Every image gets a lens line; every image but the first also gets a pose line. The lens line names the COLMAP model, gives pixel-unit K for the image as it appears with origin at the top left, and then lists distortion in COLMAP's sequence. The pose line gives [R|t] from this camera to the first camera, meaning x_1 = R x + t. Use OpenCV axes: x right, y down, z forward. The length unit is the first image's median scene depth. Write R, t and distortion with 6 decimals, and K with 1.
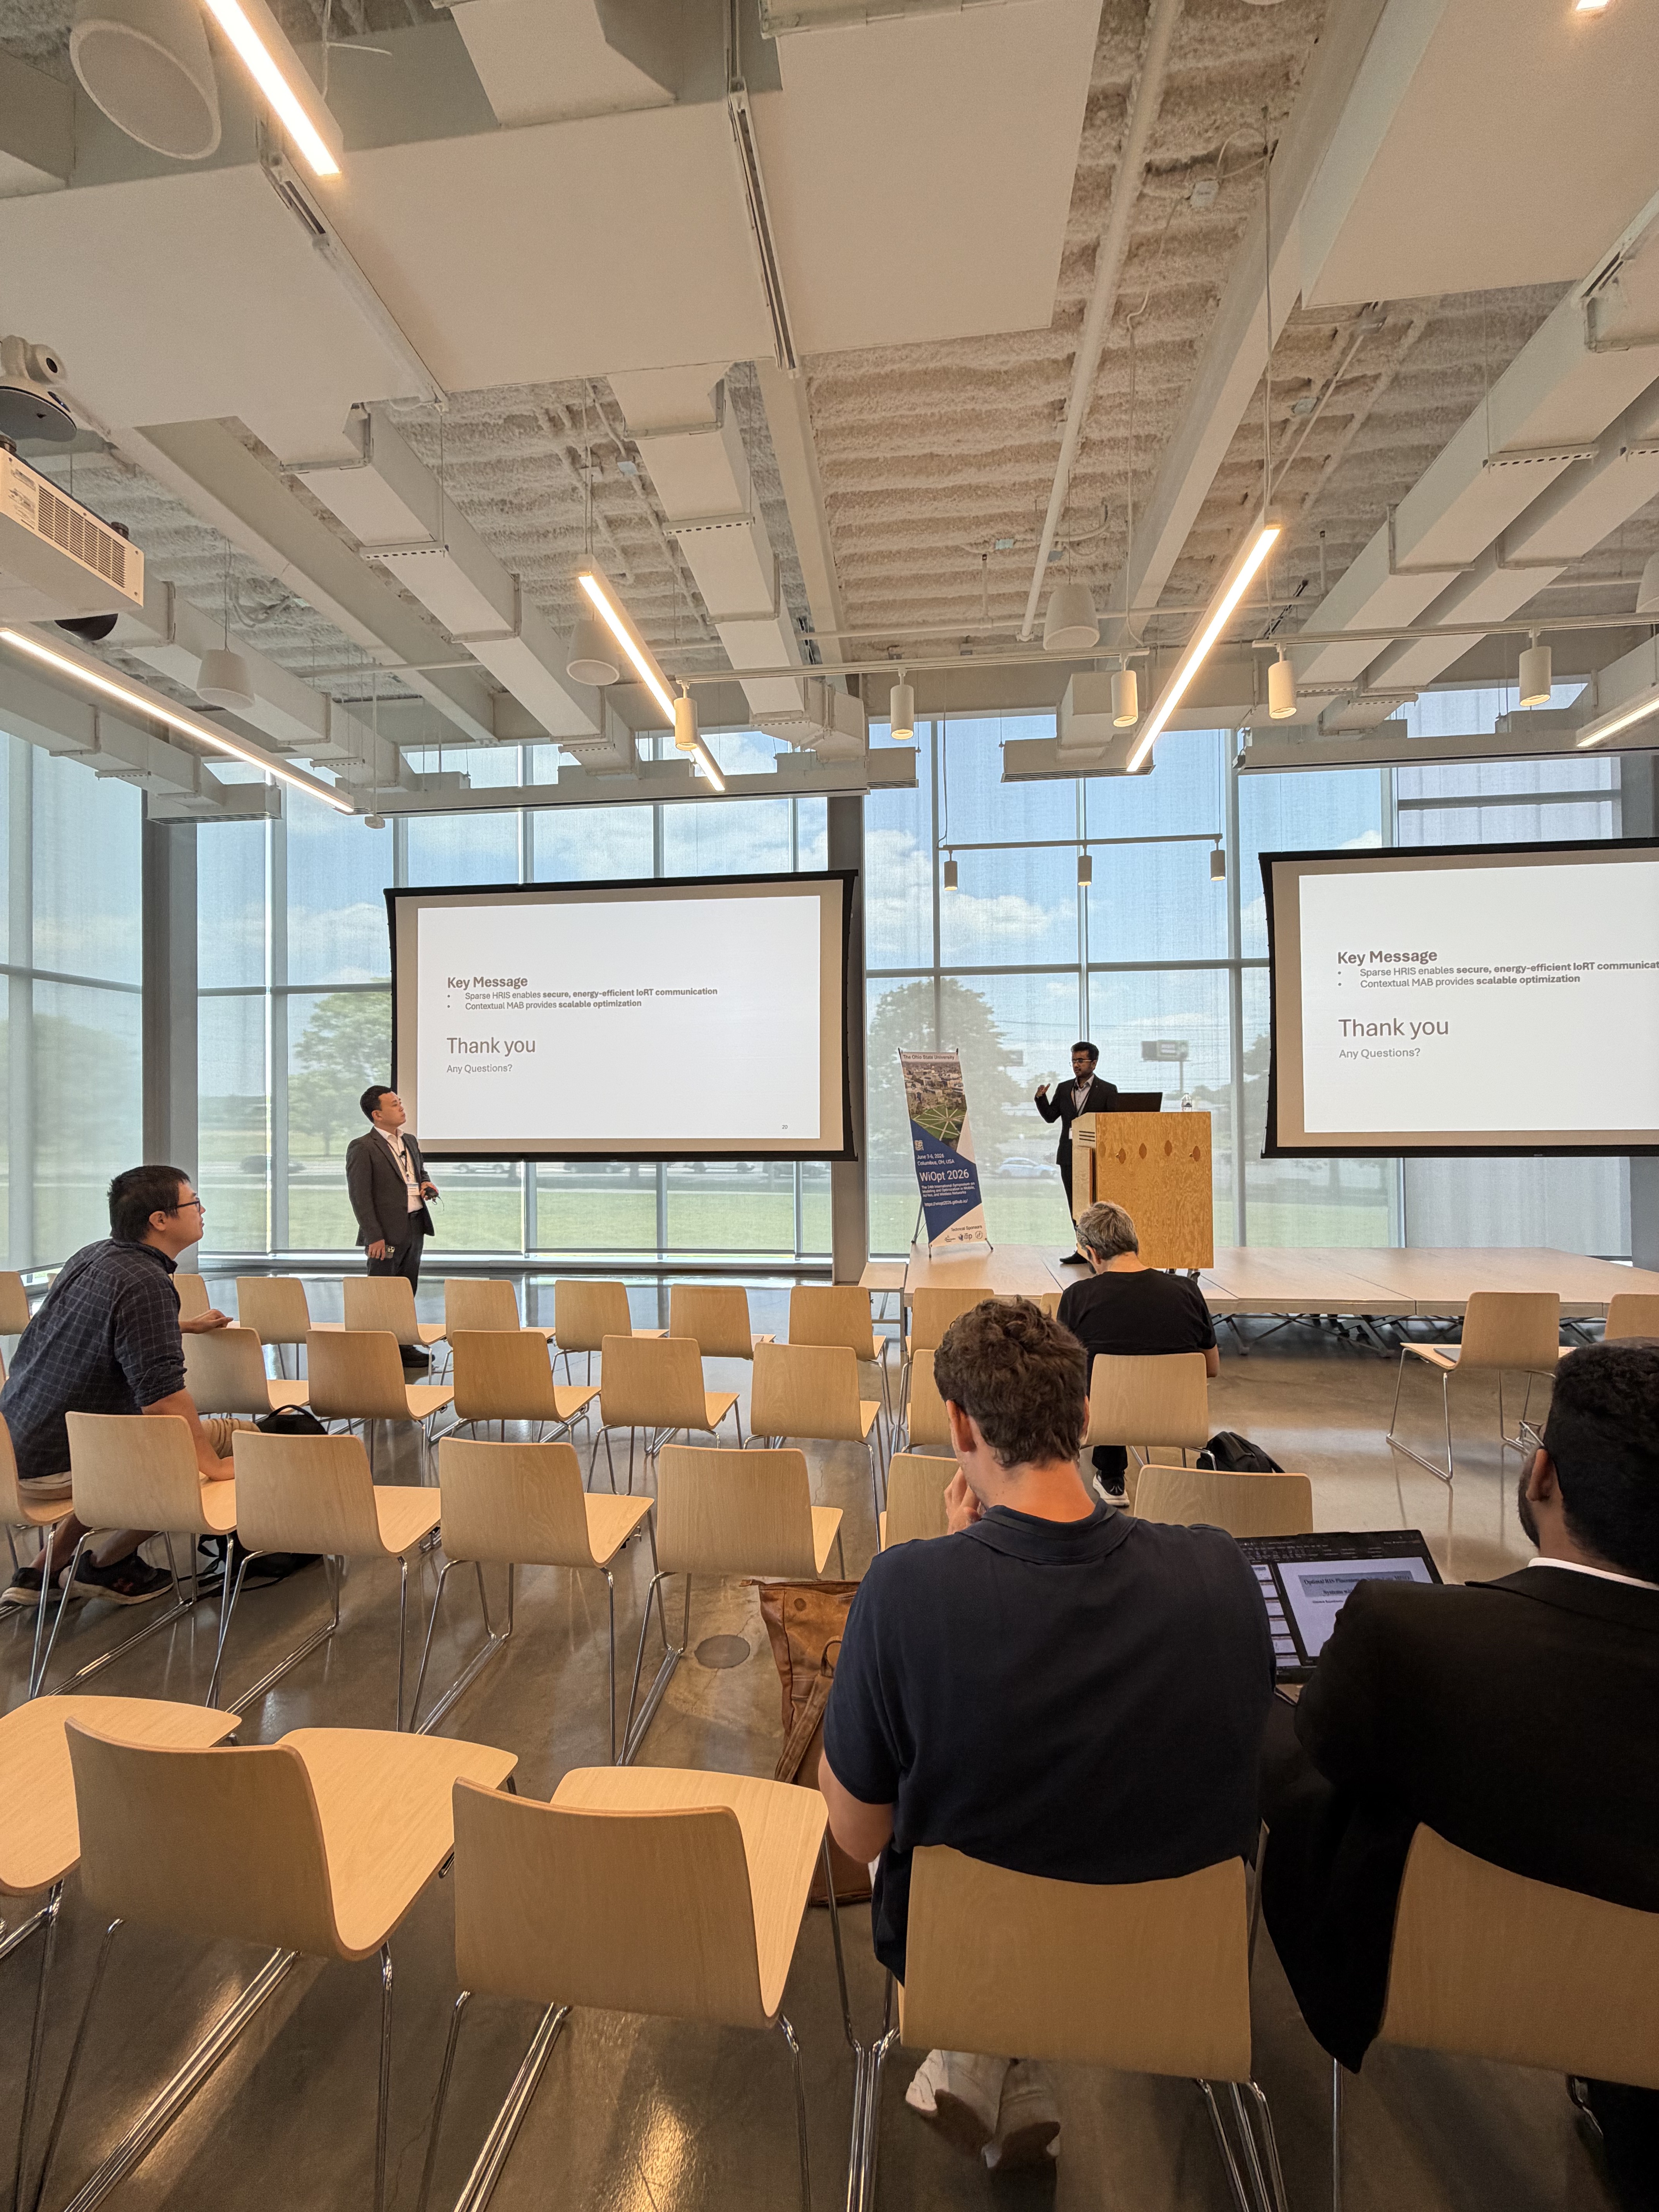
lens RADIAL K [[883.2, 0, 823.9], [0, 883.2, 1095.1], [0, 0, 1]] dist [-0.002279, -0.000342]
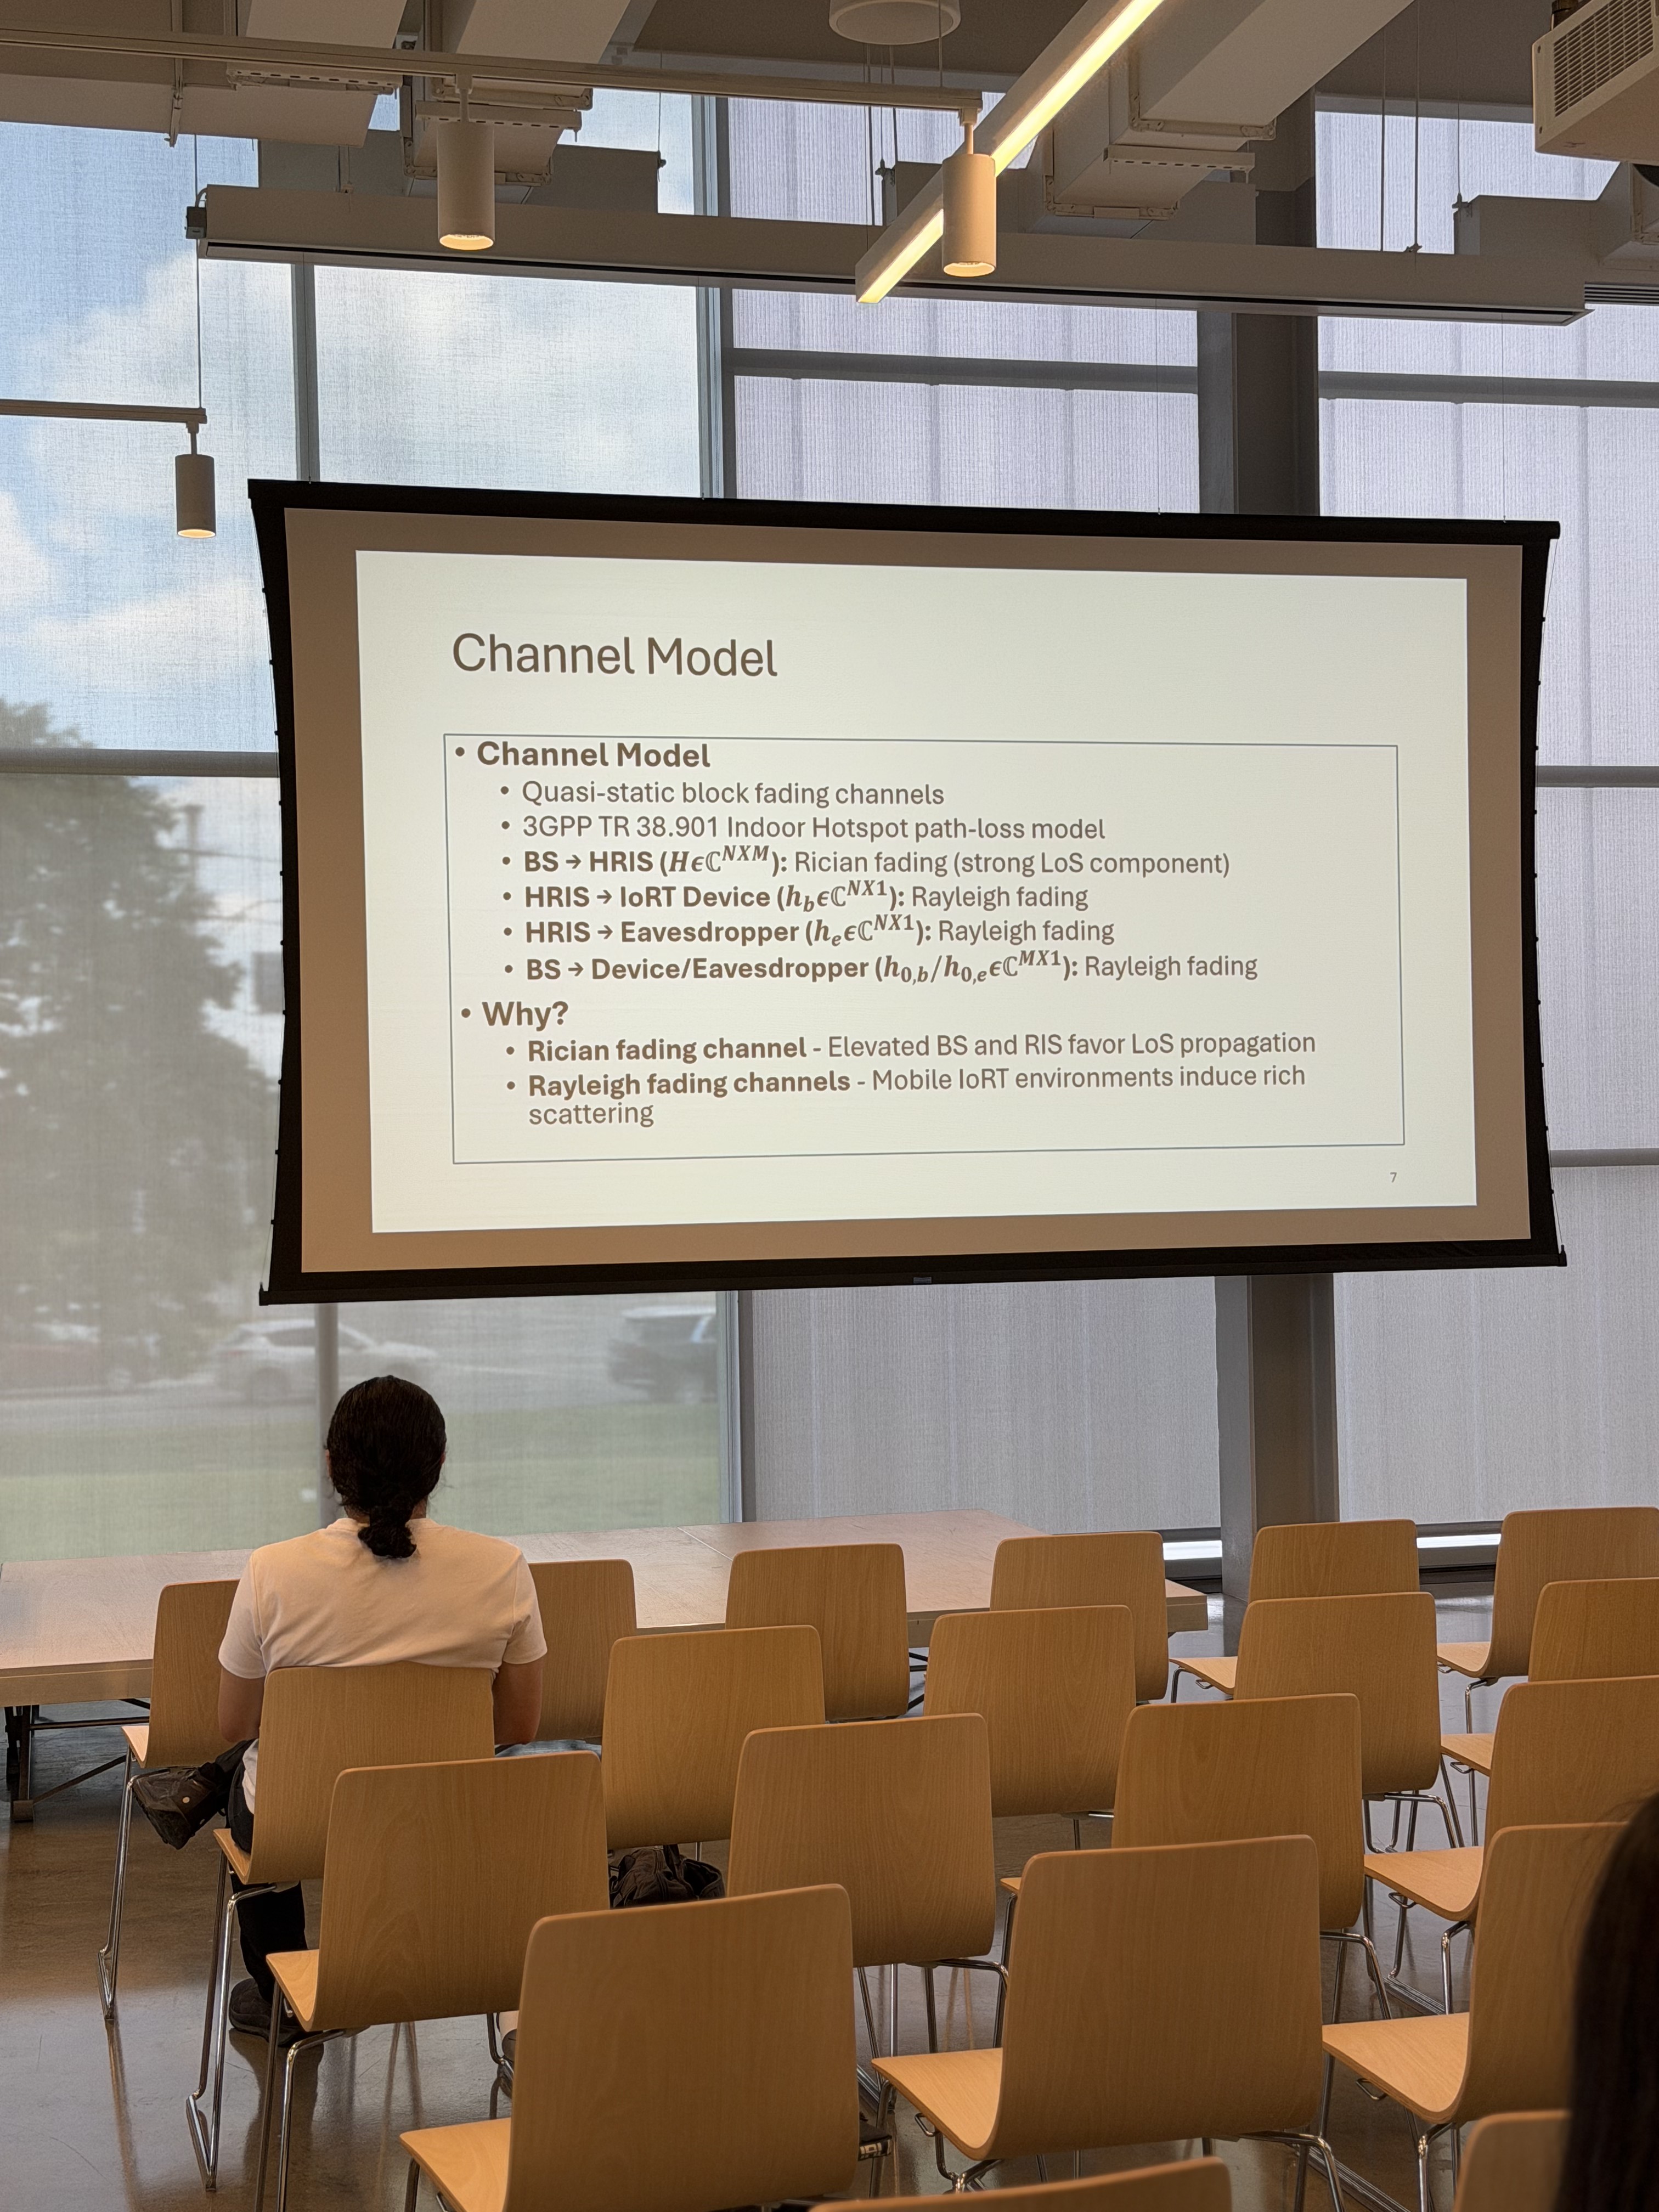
lens RADIAL K [[3082.3, 0, 832.1], [0, 3082.3, 1114.3], [0, 0, 1]] dist [0.115201, 0.000000]
pose [[0.938081, -0.004839, 0.346383, 0.268347], [0.004168, 0.999988, 0.002683, -0.010731], [-0.346392, -0.001073, 0.938089, -0.306353]]
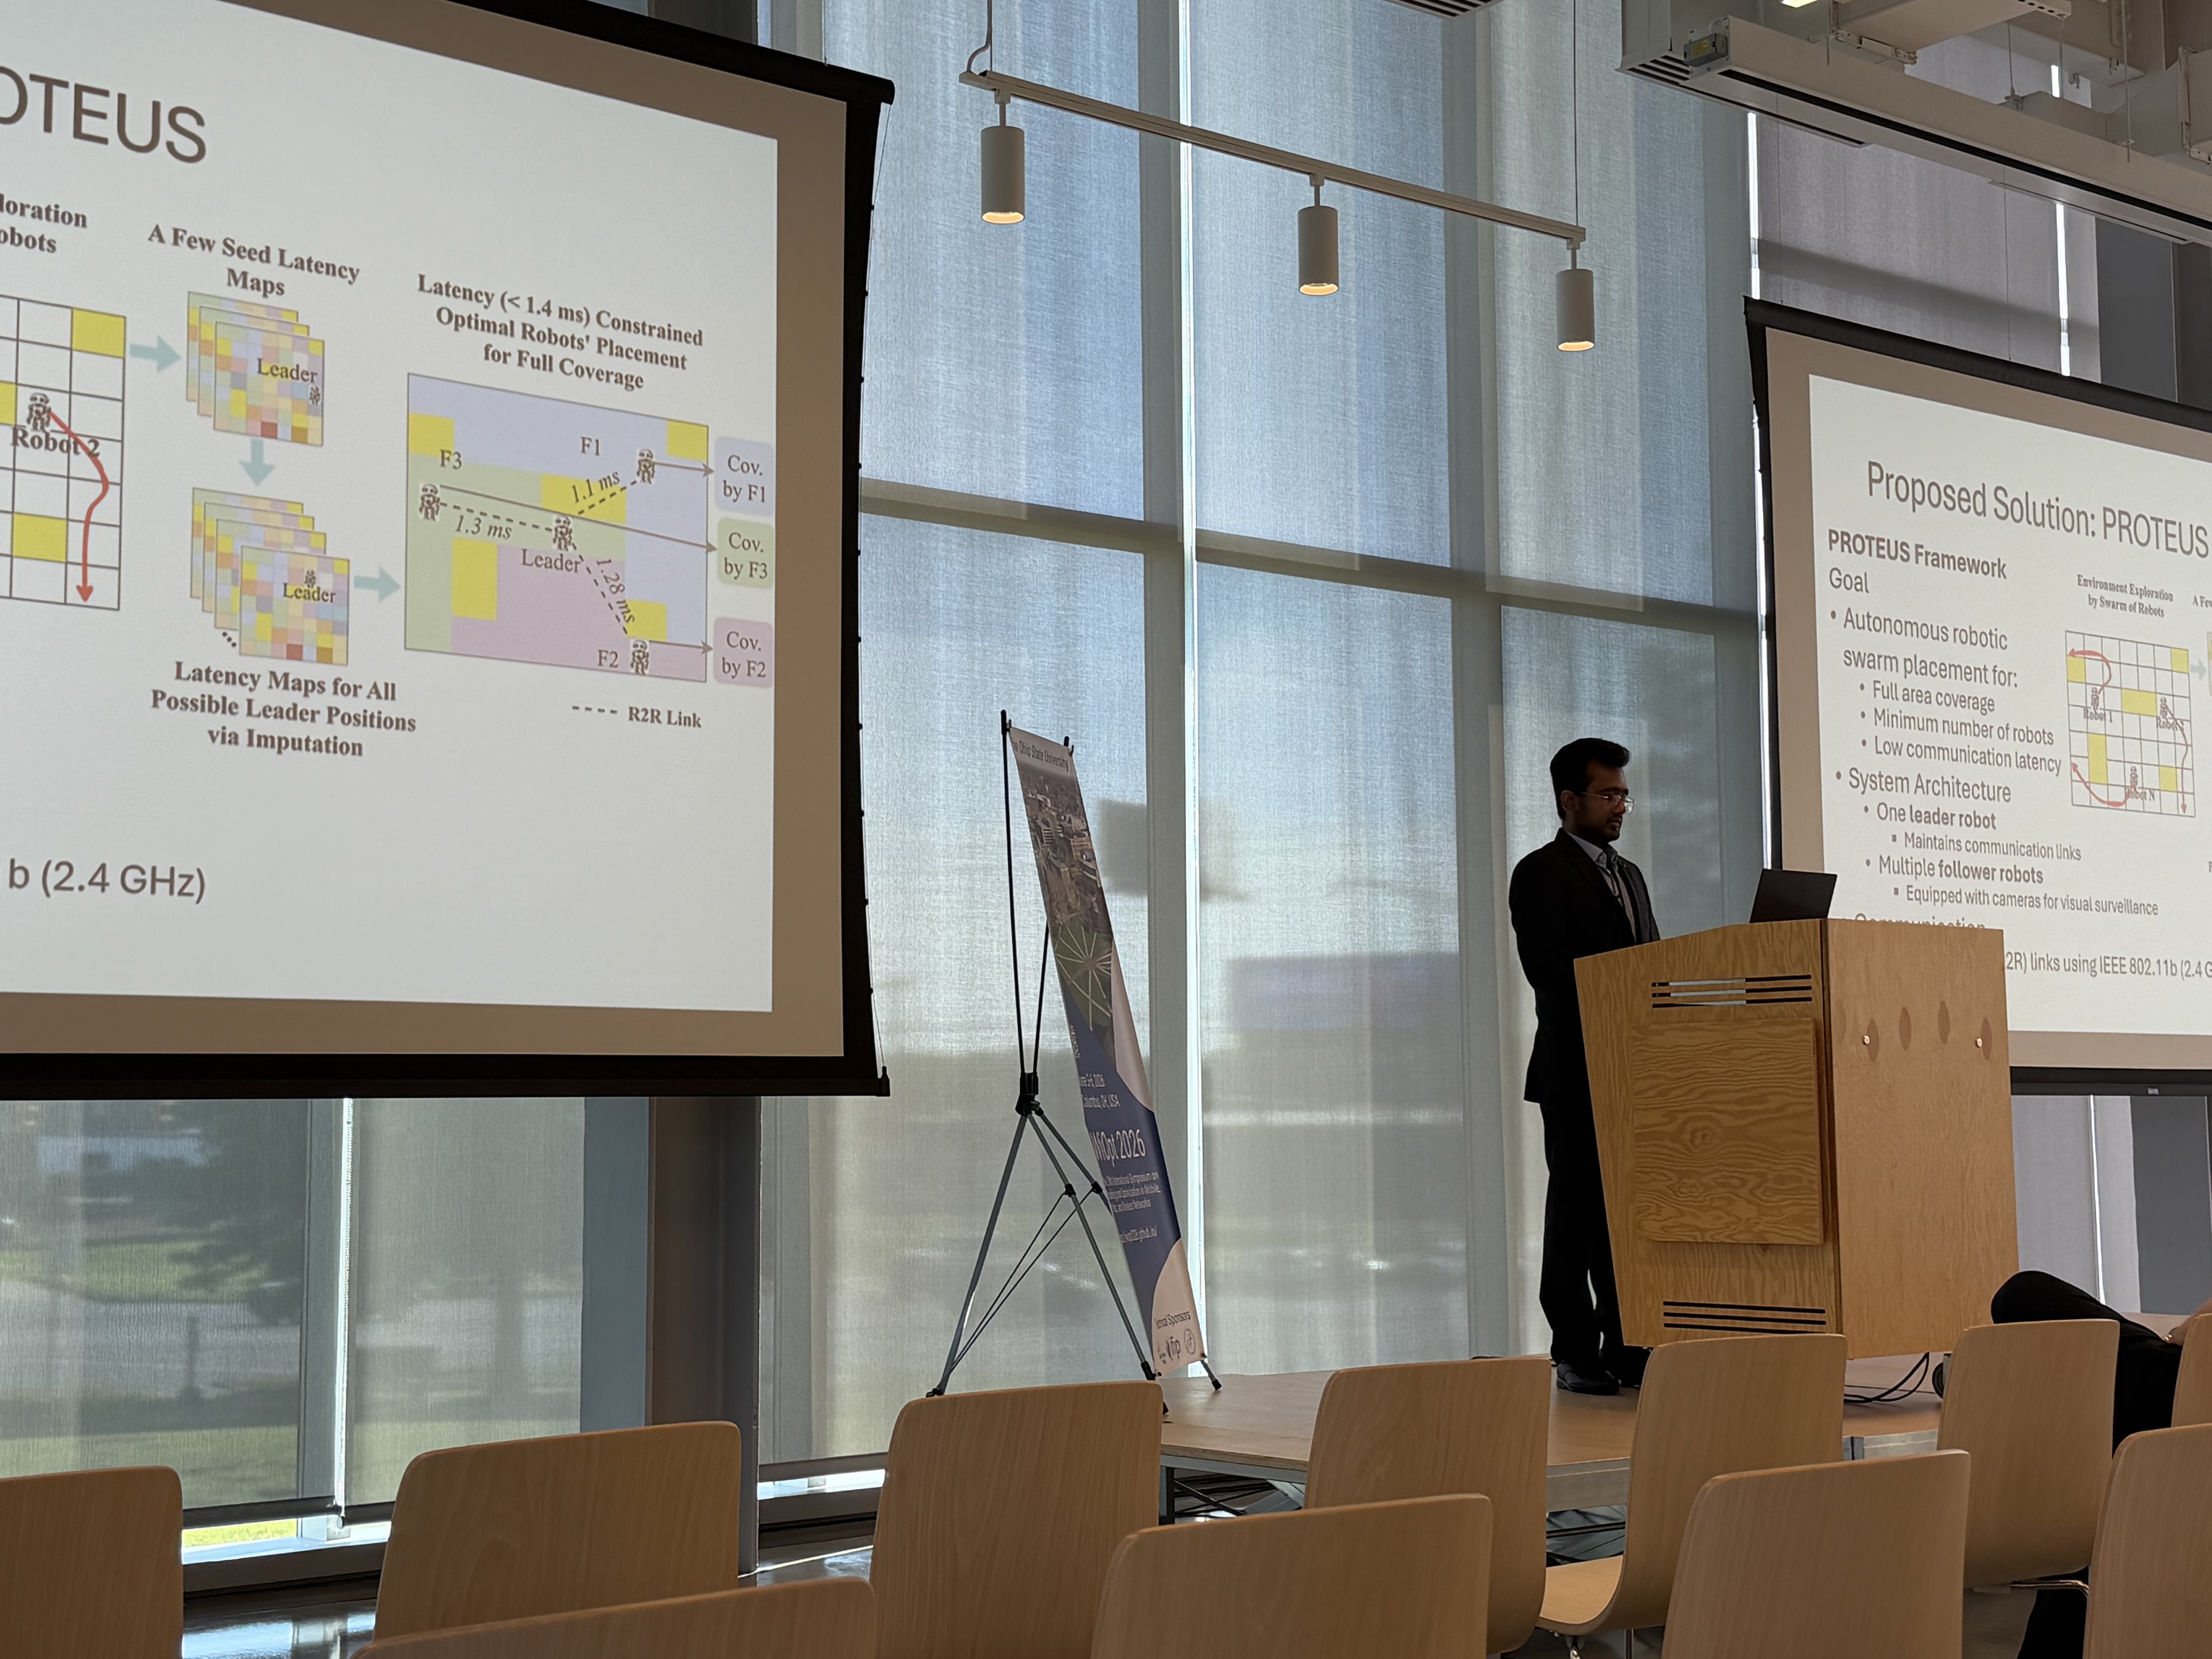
lens RADIAL K [[3082.3, 0, 1097.1], [0, 3082.3, 837.2], [0, 0, 1]] dist [0.115201, 0.000000]
pose [[0.695313, 0.070675, 0.715224, -0.652801], [-0.008520, 0.995894, -0.090127, 0.084352], [-0.718657, 0.056573, 0.693060, 0.277130]]
